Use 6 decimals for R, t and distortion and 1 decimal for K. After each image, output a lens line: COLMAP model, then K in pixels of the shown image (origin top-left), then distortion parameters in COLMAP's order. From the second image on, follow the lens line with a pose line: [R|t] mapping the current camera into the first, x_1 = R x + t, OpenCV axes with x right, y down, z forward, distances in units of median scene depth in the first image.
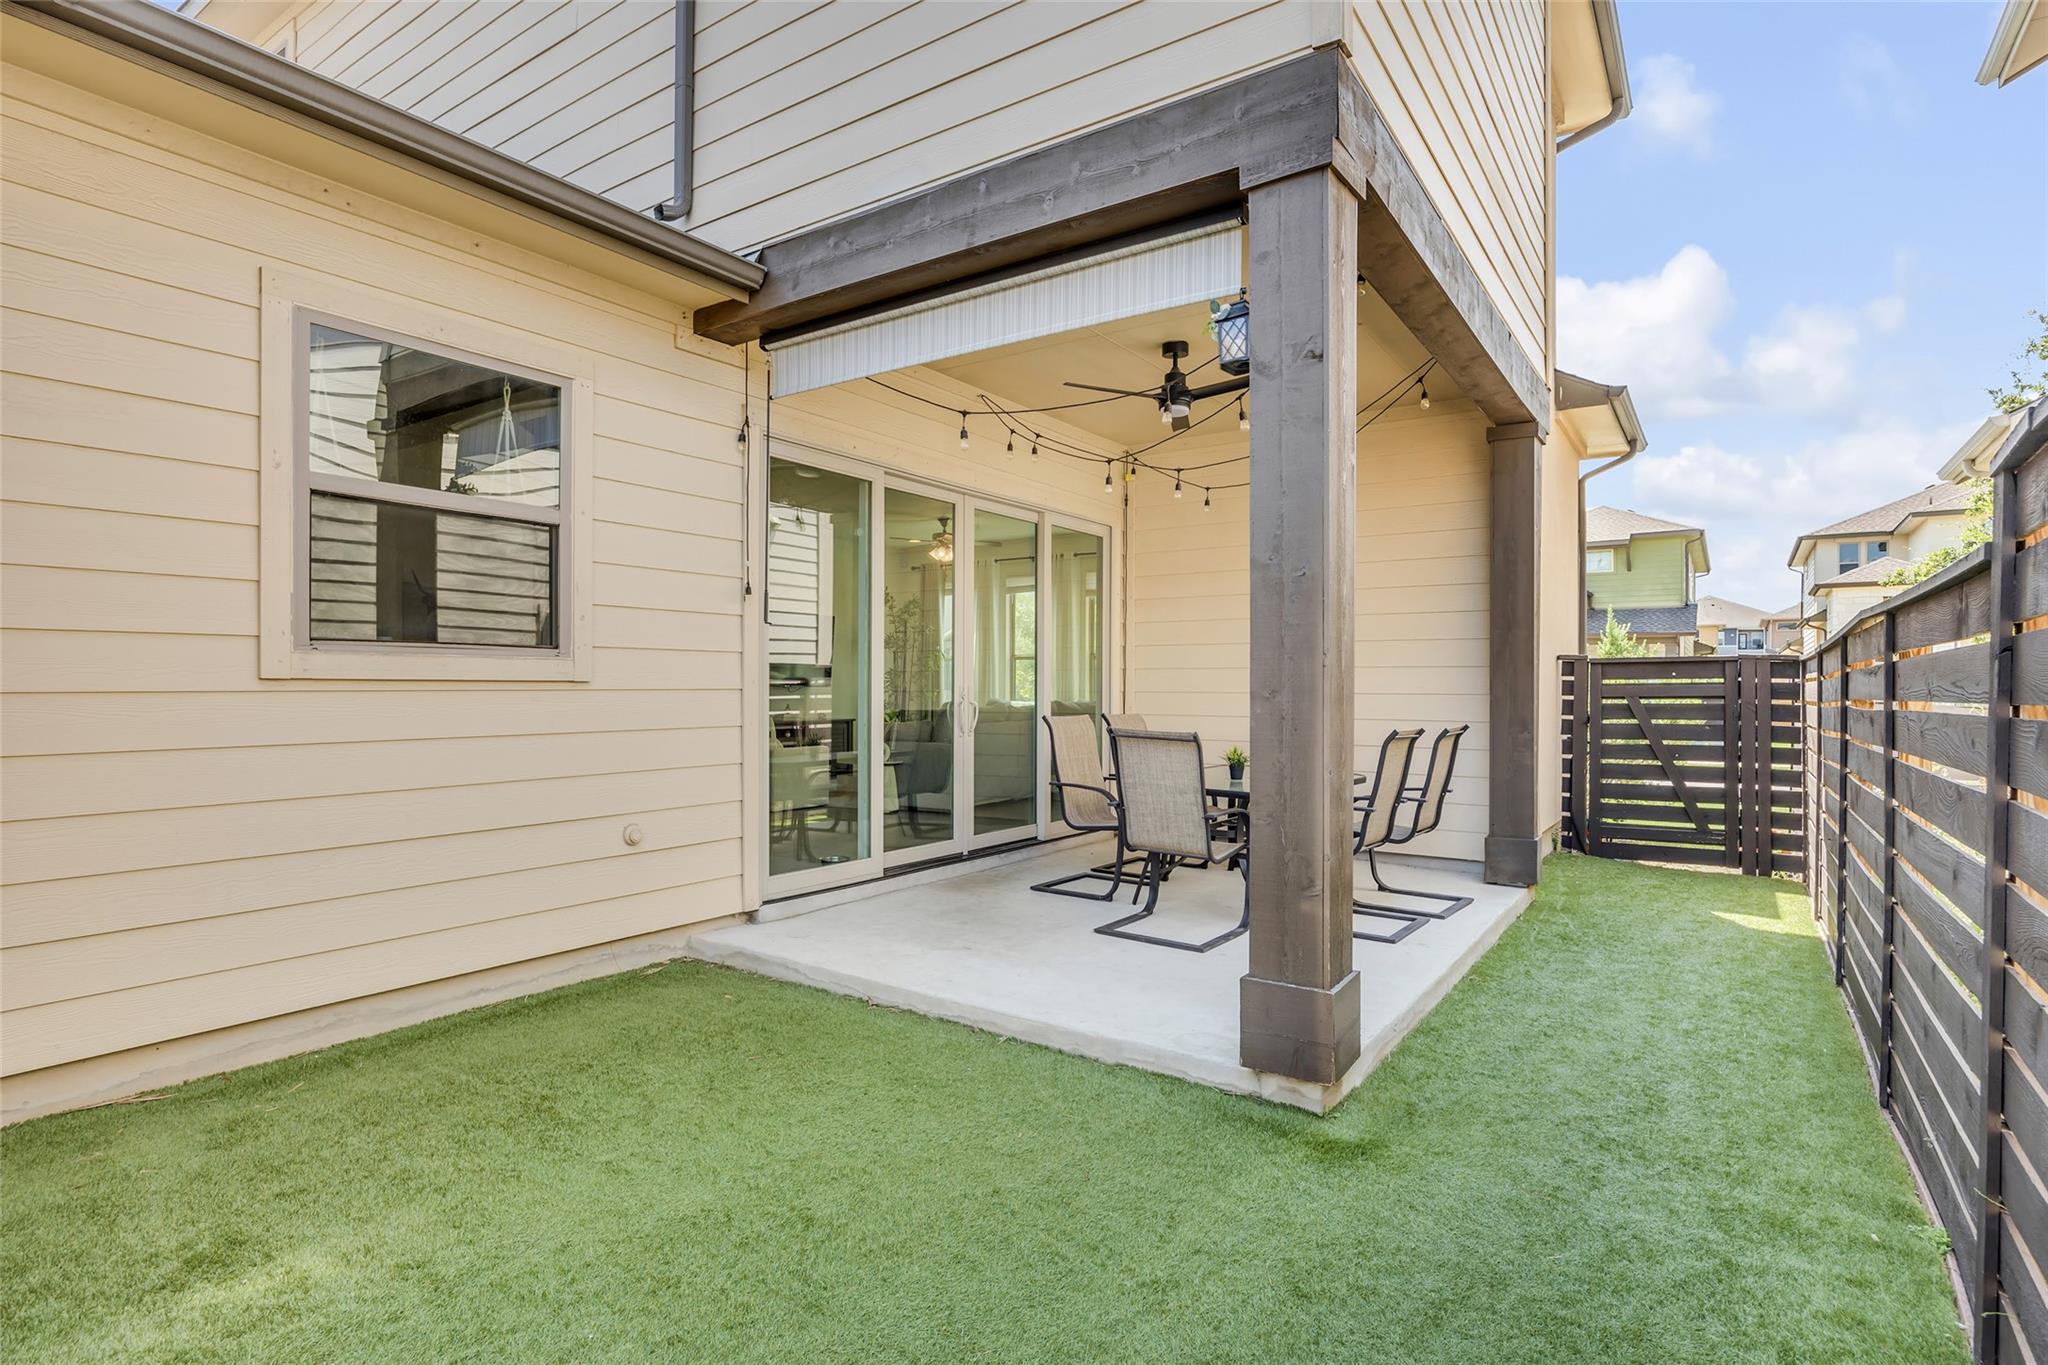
lens RADIAL K [[1026.0, 0, 1013.1], [0, 1026.0, 688.1], [0, 0, 1]] dist [-0.012183, 0.001677]
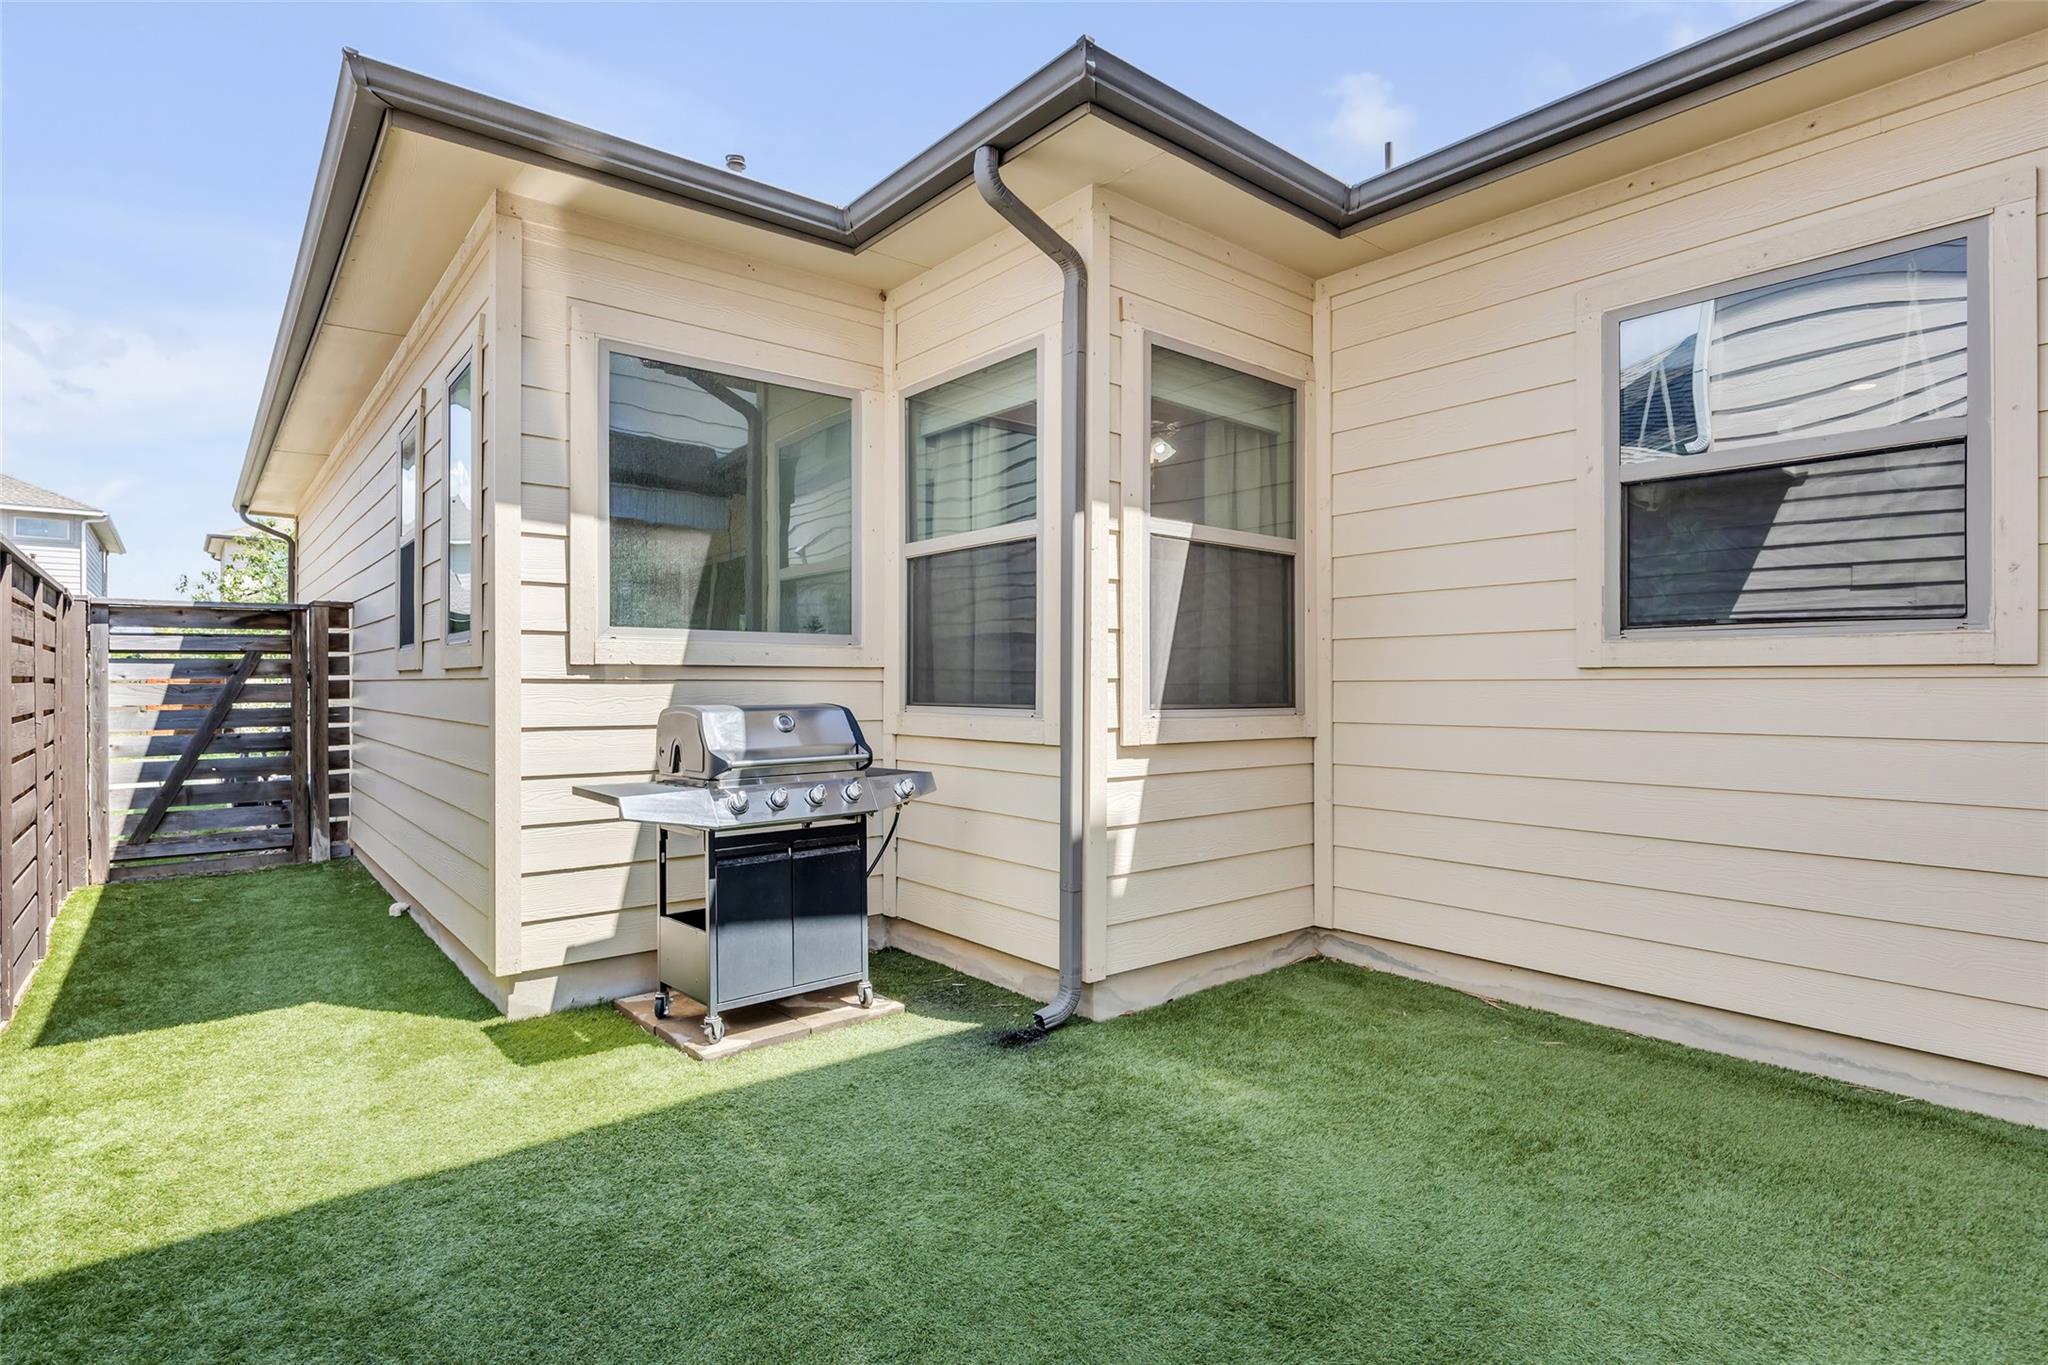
lens RADIAL K [[1026.0, 0, 1018.1], [0, 1026.0, 682.6], [0, 0, 1]] dist [-0.012183, 0.001677]
pose [[-0.269551, -0.000030, -0.962986, 0.456559], [-0.000247, 1.000000, 0.000038, 0.006081], [0.962986, 0.000248, -0.269551, 0.679331]]
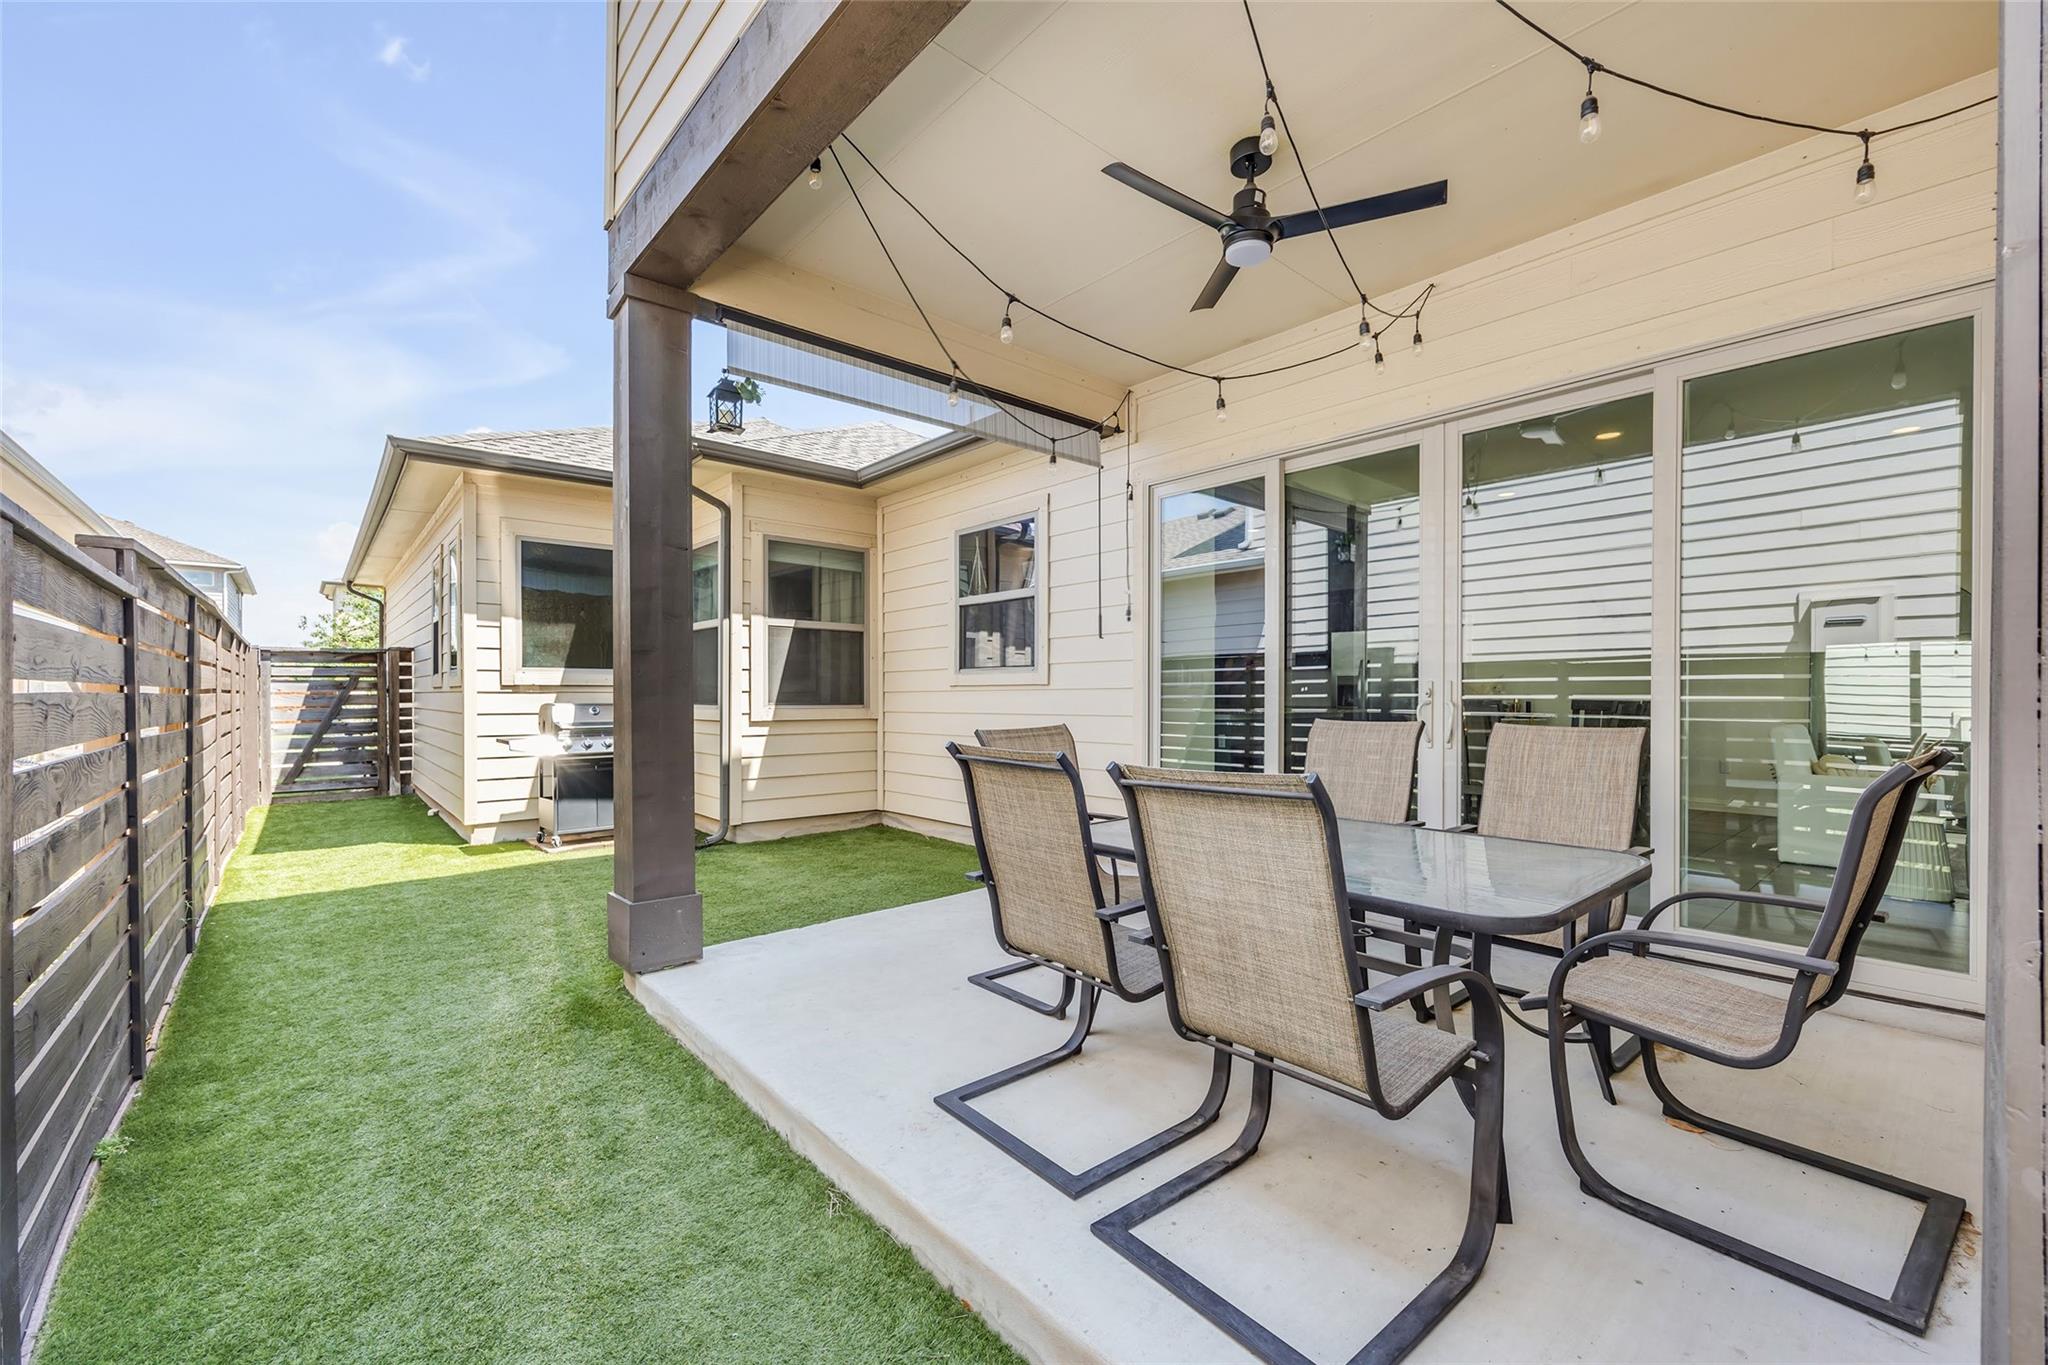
lens RADIAL K [[819.9, 0, 1017.0], [0, 819.9, 695.0], [0, 0, 1]] dist [-0.000922, 0.000916]
pose [[-0.238969, 0.002607, -0.971024, 1.123731], [0.001224, 0.999996, 0.002384, 0.007191], [0.971027, -0.000619, -0.238971, 1.574099]]
